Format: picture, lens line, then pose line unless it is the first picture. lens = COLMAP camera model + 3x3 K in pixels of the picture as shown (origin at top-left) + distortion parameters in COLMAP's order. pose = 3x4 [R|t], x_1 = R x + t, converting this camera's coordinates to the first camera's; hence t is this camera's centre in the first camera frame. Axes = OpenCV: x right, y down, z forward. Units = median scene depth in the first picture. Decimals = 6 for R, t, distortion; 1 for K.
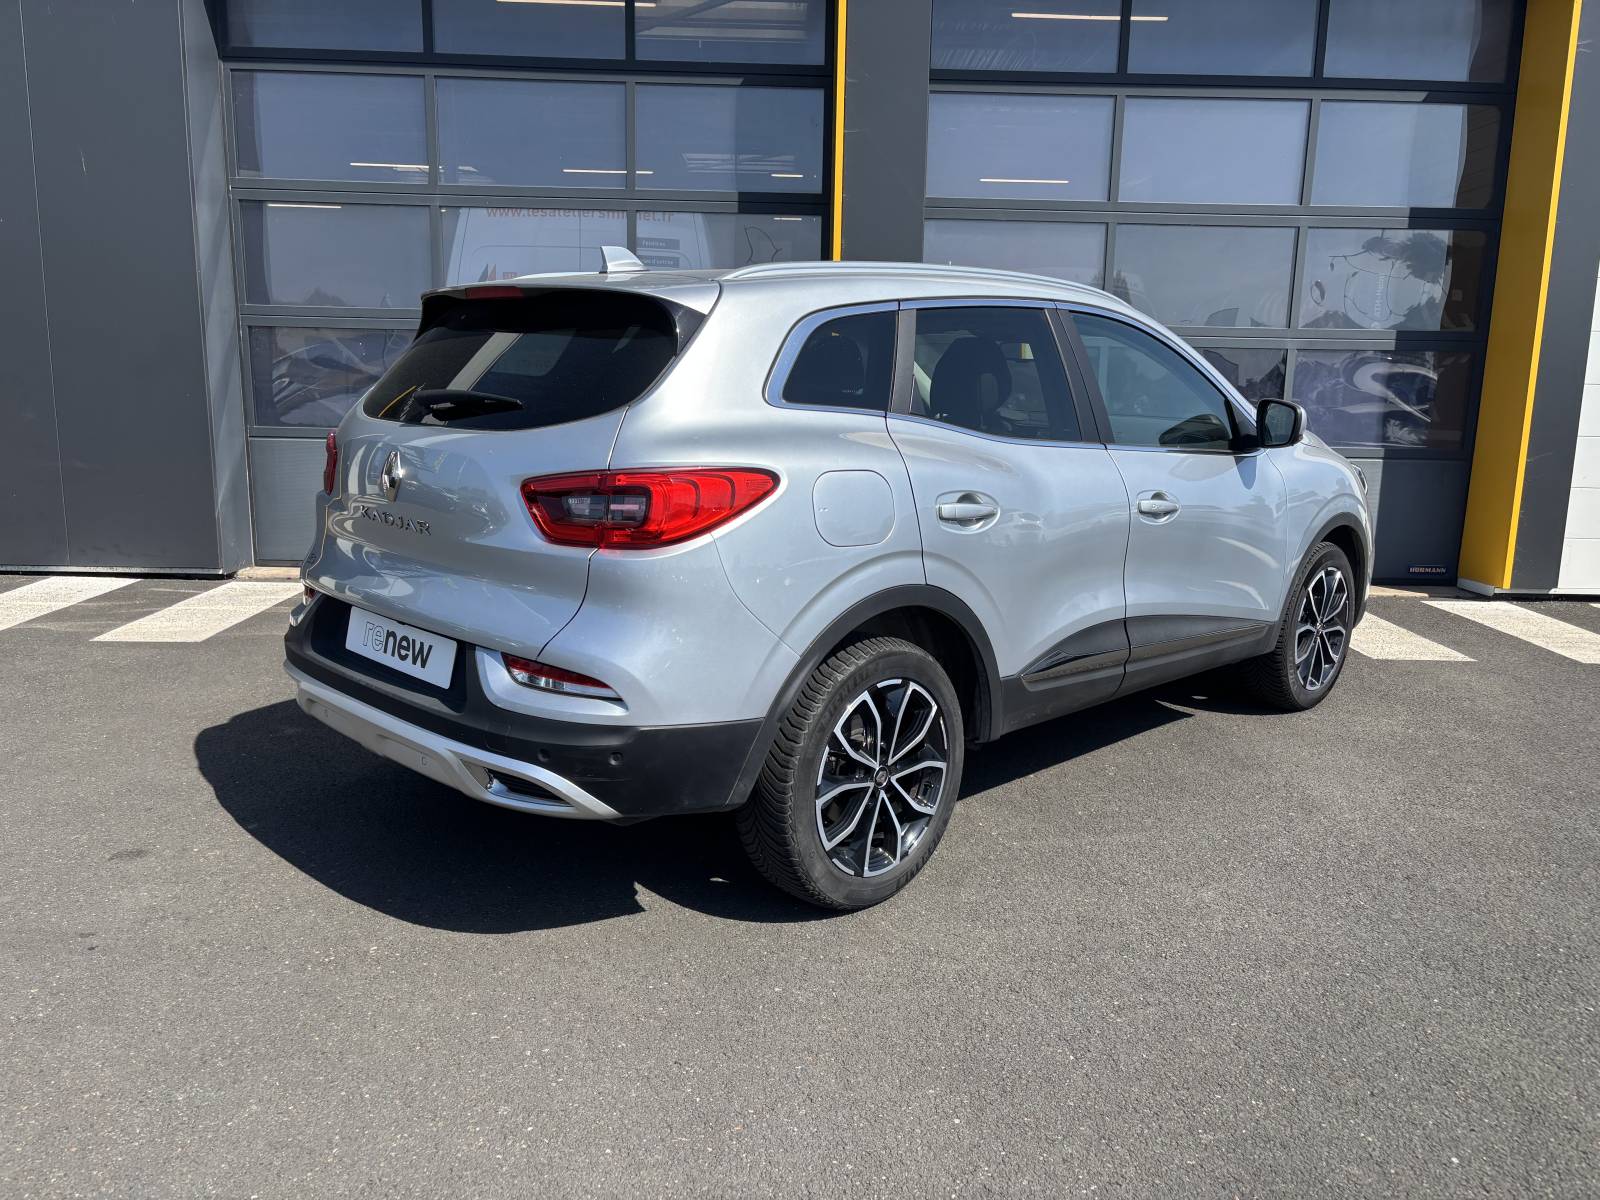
lens RADIAL K [[1221.9, 0, 803.5], [0, 1221.9, 596.9], [0, 0, 1]] dist [0.020079, 0.007620]
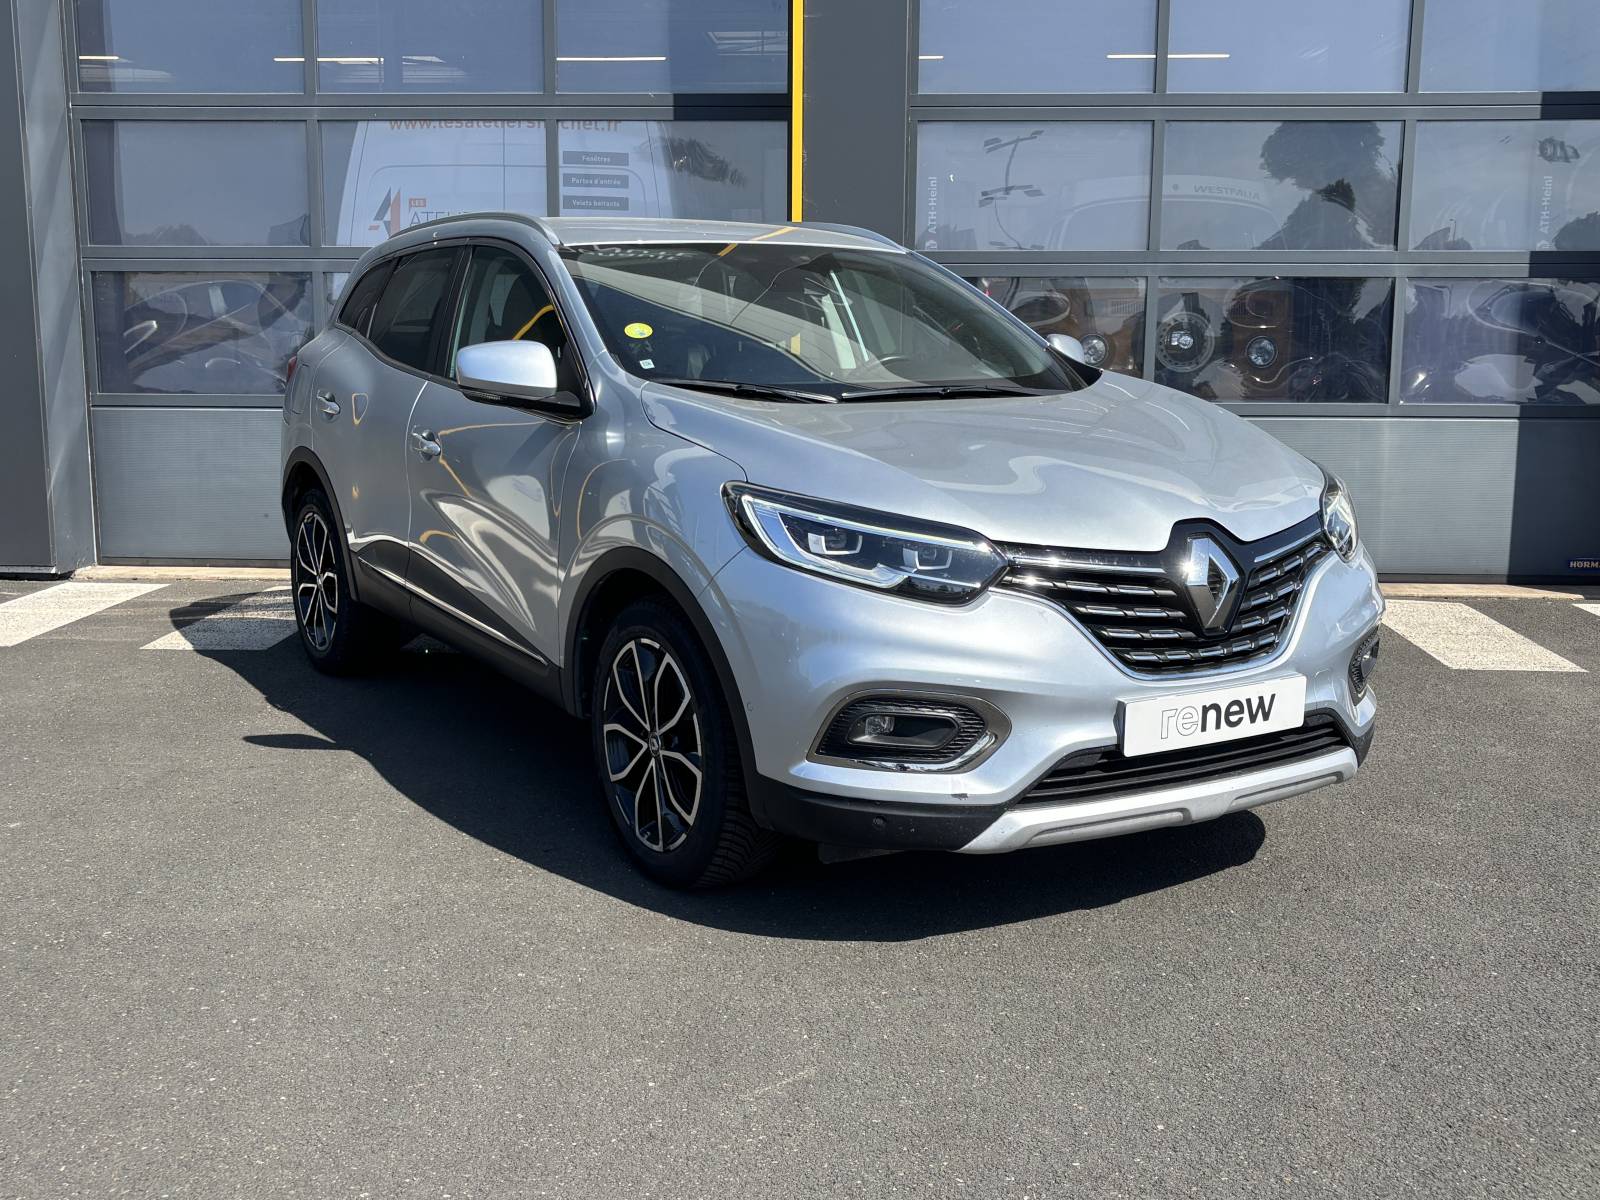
lens RADIAL K [[1720.5, 0, 800.0], [0, 1720.5, 600.0], [0, 0, 1]] dist [0.028699, -0.031647]
pose [[0.996991, -0.002438, -0.077483, 0.113234], [0.000683, 0.999743, -0.022665, 0.026147], [0.077518, 0.022544, 0.996736, -0.111632]]
